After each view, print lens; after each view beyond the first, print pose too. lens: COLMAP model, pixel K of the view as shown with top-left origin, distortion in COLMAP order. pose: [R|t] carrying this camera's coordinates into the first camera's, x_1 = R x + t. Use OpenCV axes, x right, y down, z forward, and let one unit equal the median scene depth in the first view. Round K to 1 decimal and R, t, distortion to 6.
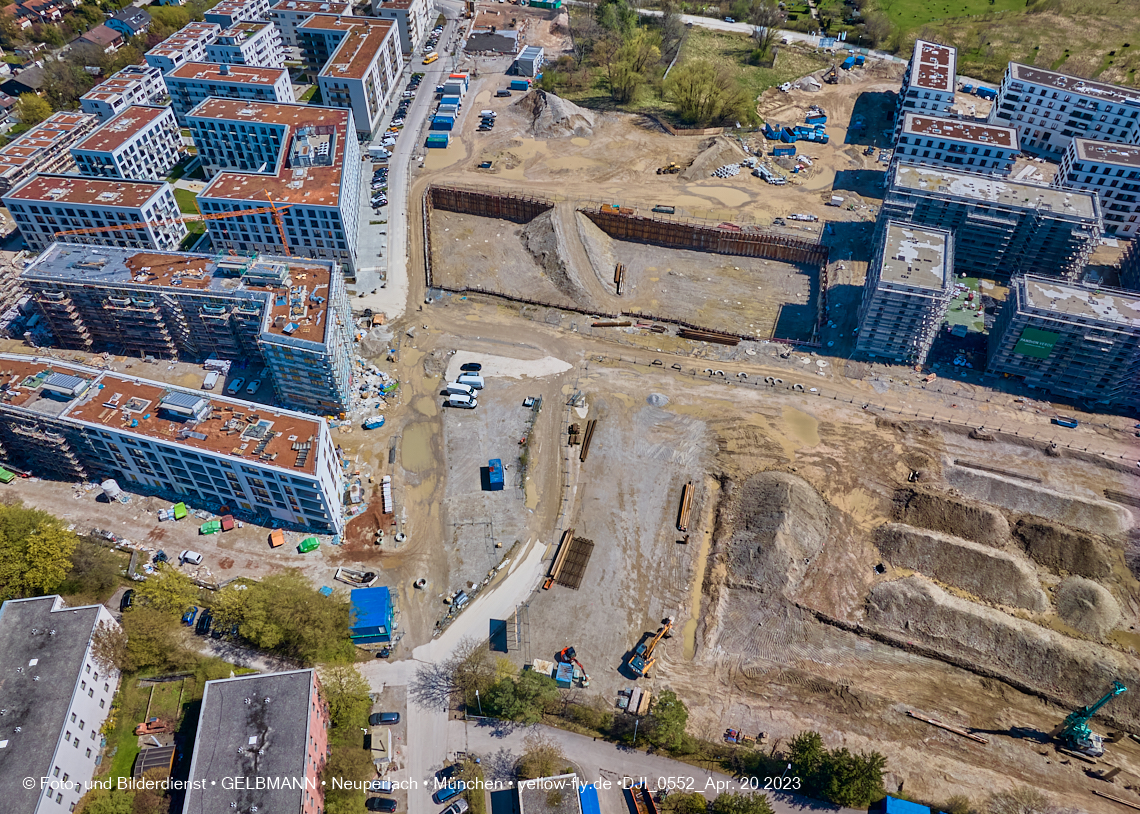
lens RADIAL K [[768.5, 0, 569.2], [0, 768.5, 408.1], [0, 0, 1]] dist [-0.045415, 0.015772]
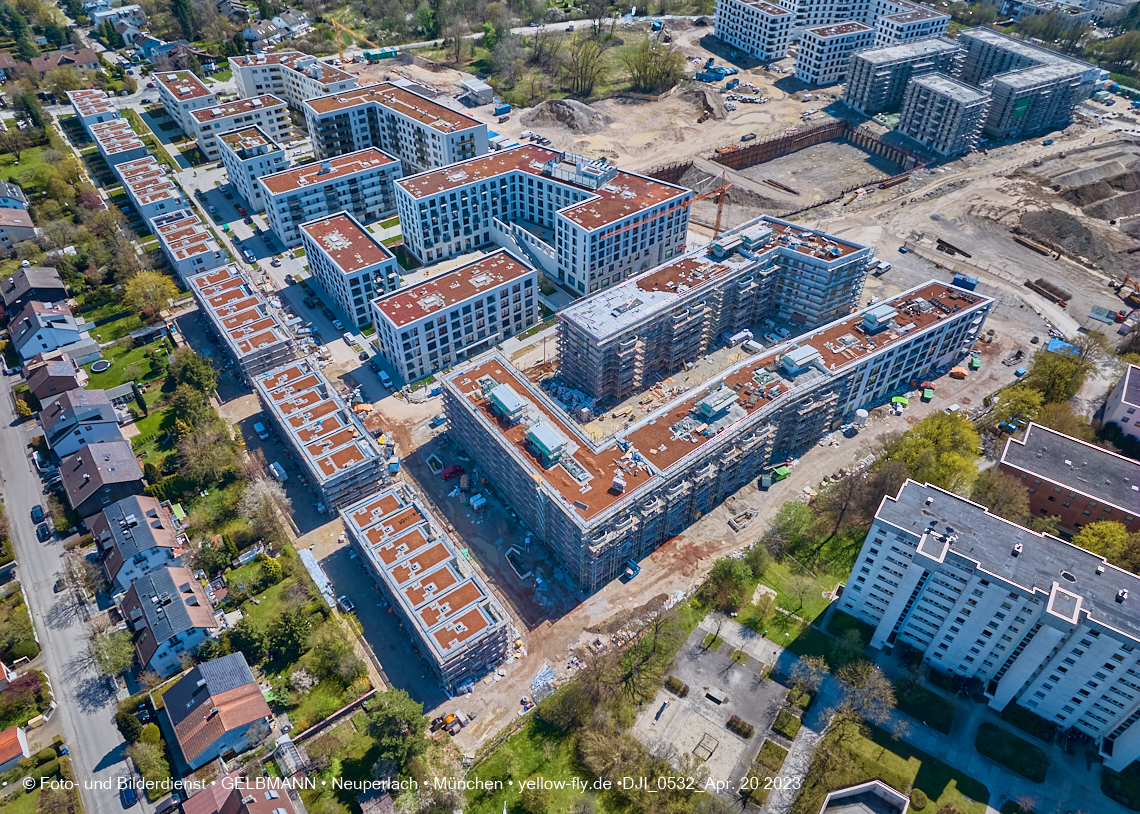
lens RADIAL K [[768.5, 0, 569.2], [0, 768.5, 408.1], [0, 0, 1]] dist [-0.045415, 0.015772]
pose [[0.682870, -0.494070, 0.538130, -1.121852], [0.519330, 0.846378, 0.118067, -0.201576], [-0.513795, 0.198843, 0.834551, 0.182726]]
